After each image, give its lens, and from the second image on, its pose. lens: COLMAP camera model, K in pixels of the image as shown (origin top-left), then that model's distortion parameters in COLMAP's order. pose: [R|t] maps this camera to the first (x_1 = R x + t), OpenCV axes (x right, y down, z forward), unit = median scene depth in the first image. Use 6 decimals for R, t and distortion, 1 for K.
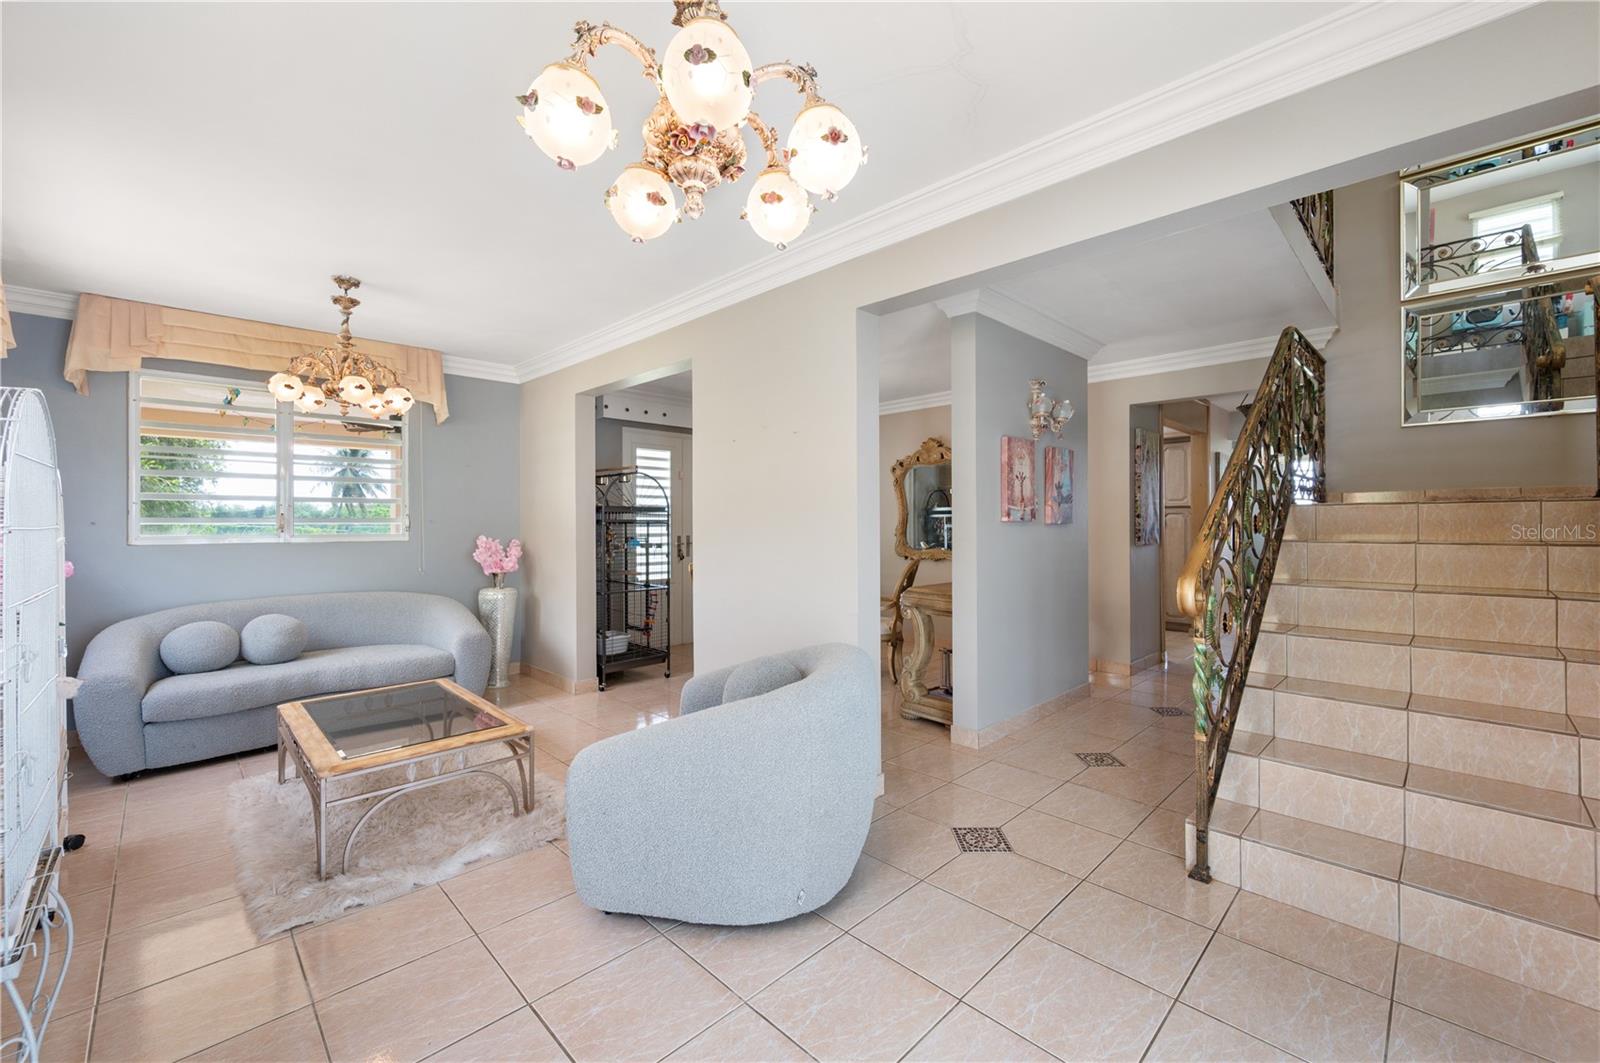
lens RADIAL K [[640.8, 0, 801.0], [0, 640.8, 516.8], [0, 0, 1]] dist [-0.002324, -0.000542]
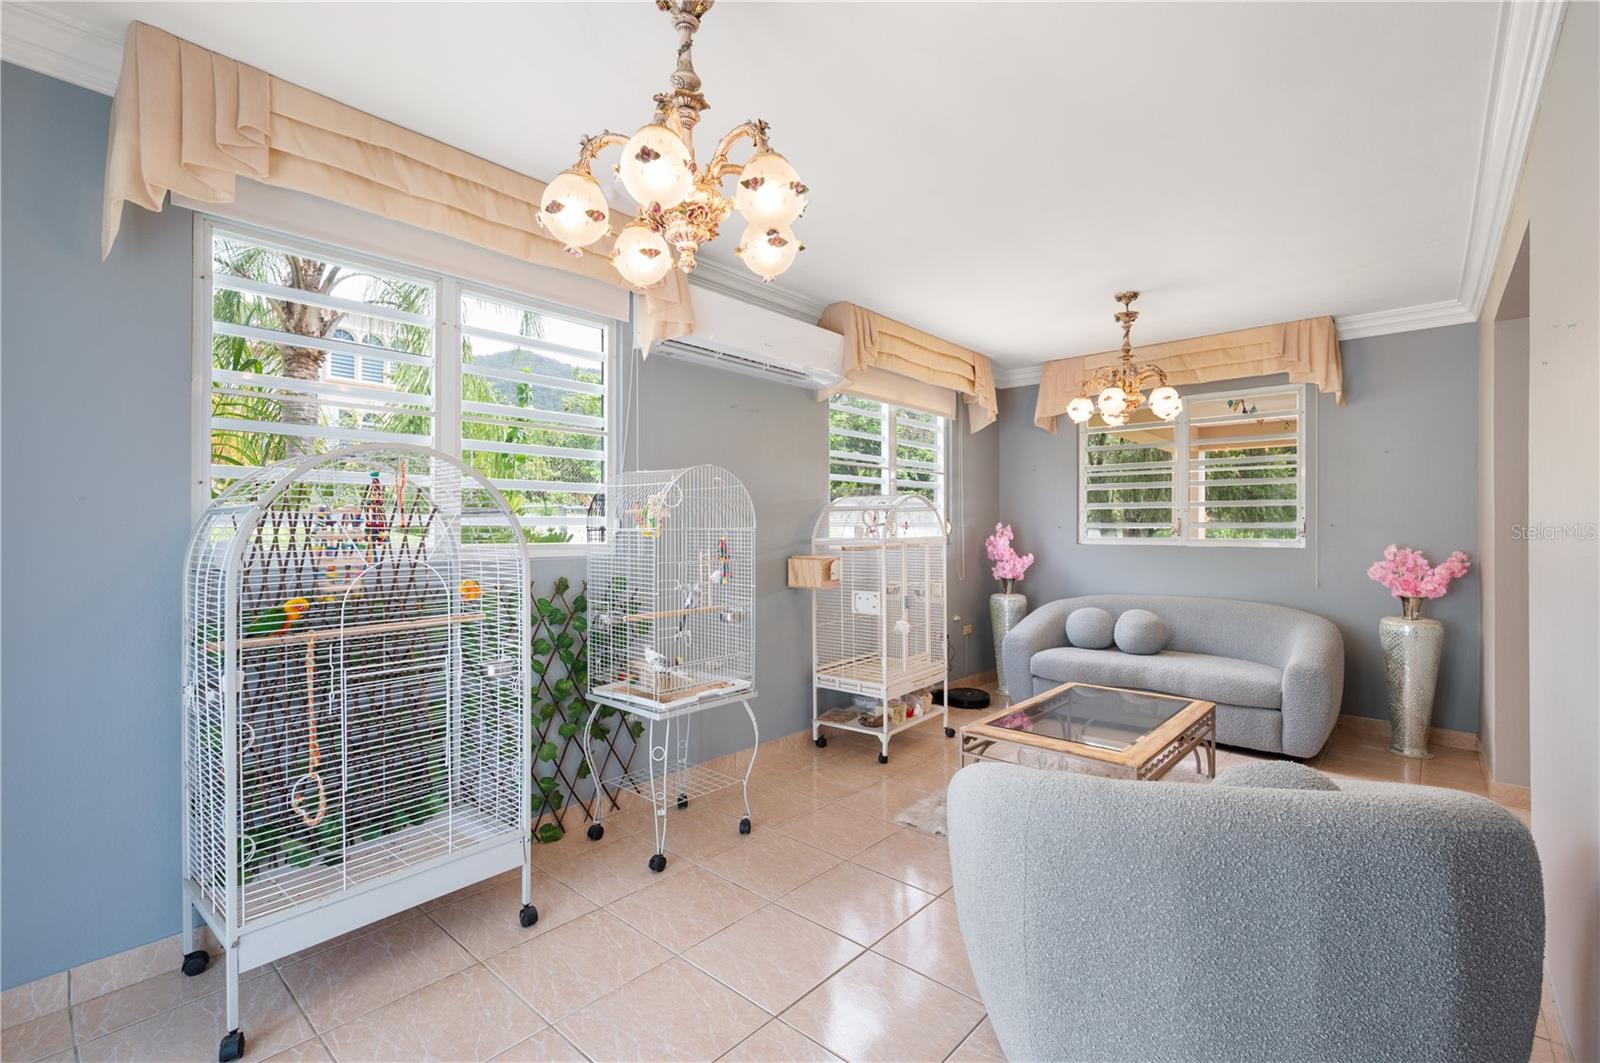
lens RADIAL K [[711.6, 0, 814.4], [0, 711.6, 503.1], [0, 0, 1]] dist [0.000039, -0.000094]
pose [[0.081613, -0.036152, -0.996008, 0.356983], [0.007291, 0.999337, -0.035676, 0.008051], [0.996637, -0.004350, 0.081822, 0.347546]]
